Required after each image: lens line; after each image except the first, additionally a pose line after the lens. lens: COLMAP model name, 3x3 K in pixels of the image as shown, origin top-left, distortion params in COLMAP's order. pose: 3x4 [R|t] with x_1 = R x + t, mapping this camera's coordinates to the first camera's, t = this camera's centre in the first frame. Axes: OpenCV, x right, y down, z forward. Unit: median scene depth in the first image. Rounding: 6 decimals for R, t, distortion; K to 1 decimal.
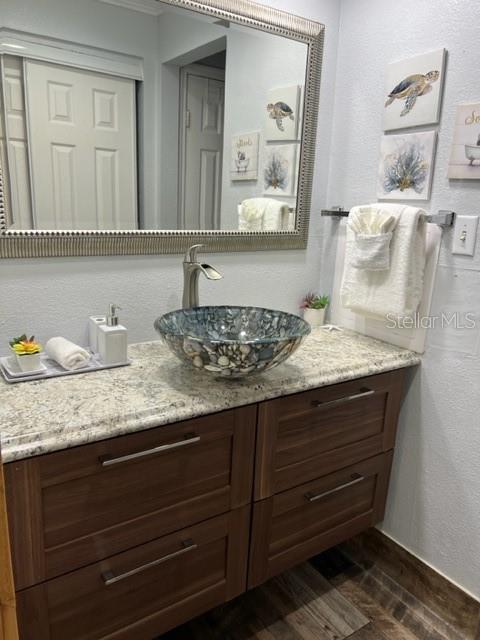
lens RADIAL K [[483.0, 0, 240.0], [0, 483.0, 320.0], [0, 0, 1]] dist [0.068571, -0.084538]
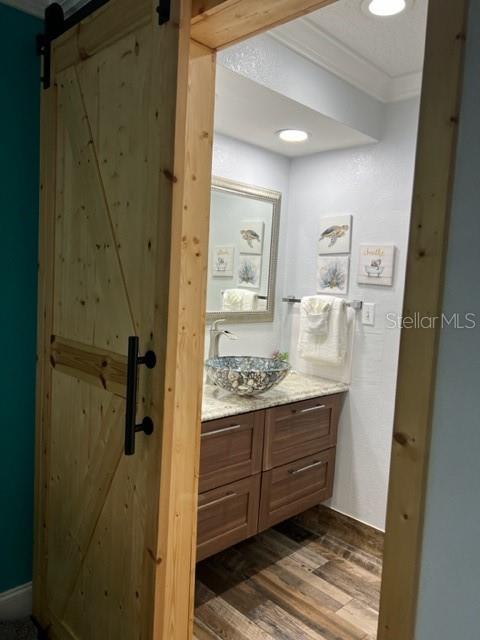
lens RADIAL K [[483.0, 0, 240.0], [0, 483.0, 320.0], [0, 0, 1]] dist [0.068571, -0.084538]
pose [[0.983464, -0.004615, 0.181043, -0.298906], [0.032722, 0.987750, -0.152574, 0.096320], [-0.178121, 0.155975, 0.971568, -0.589795]]
